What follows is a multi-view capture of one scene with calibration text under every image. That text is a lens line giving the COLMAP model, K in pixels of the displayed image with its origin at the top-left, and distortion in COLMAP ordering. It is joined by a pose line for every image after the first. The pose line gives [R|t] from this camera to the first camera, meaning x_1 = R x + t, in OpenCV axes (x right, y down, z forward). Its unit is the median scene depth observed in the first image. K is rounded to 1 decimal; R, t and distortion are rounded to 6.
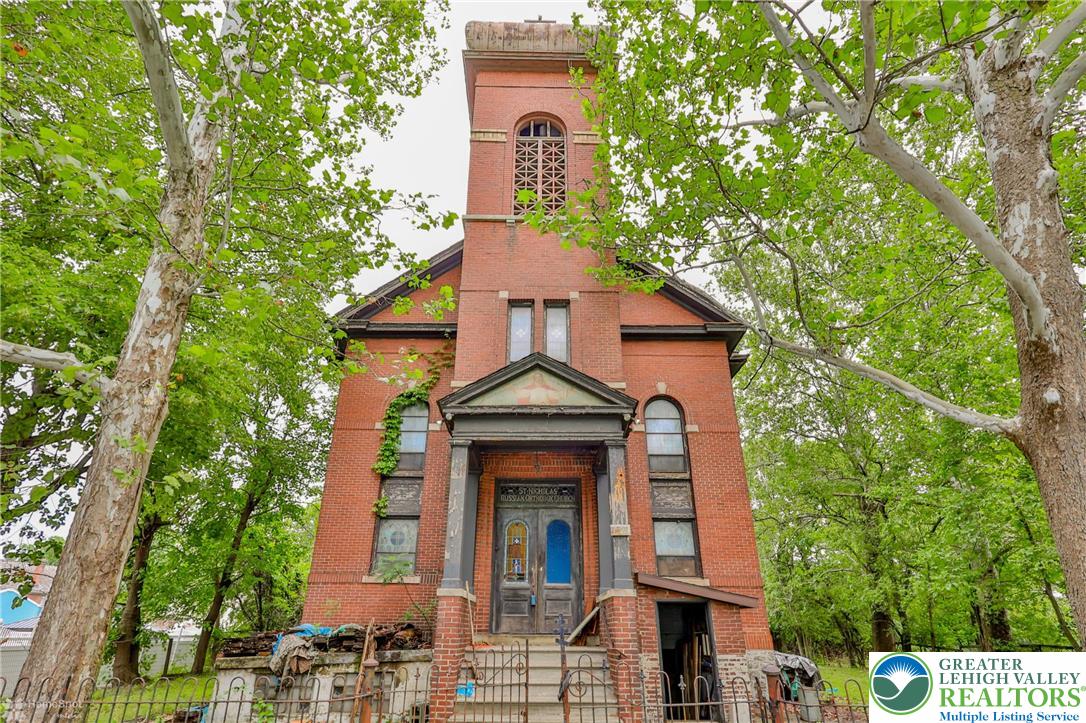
lens RADIAL K [[526.4, 0, 542.9], [0, 526.4, 371.8], [0, 0, 1]] dist [0.002690, 0.001118]
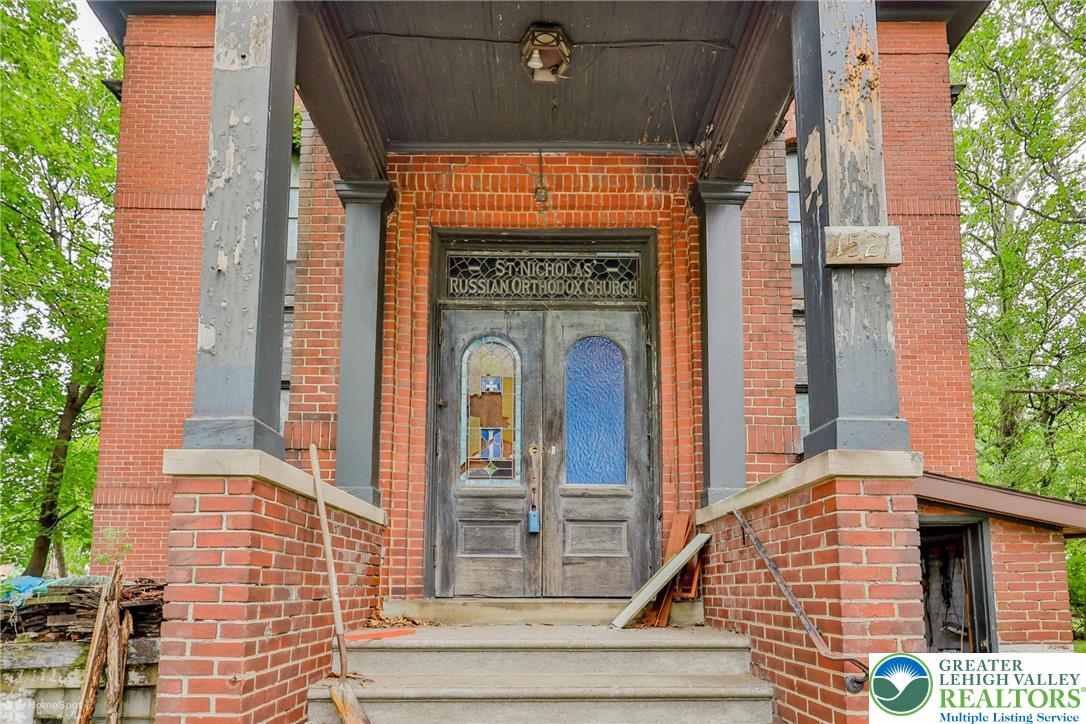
lens RADIAL K [[606.6, 0, 542.6], [0, 606.6, 496.3], [0, 0, 1]] dist [-0.001432, 0.000194]
pose [[0.999964, -0.003618, -0.007623, -0.007854], [0.005768, 0.952487, 0.304526, 0.268937], [0.006159, -0.304559, 0.952474, 0.553545]]
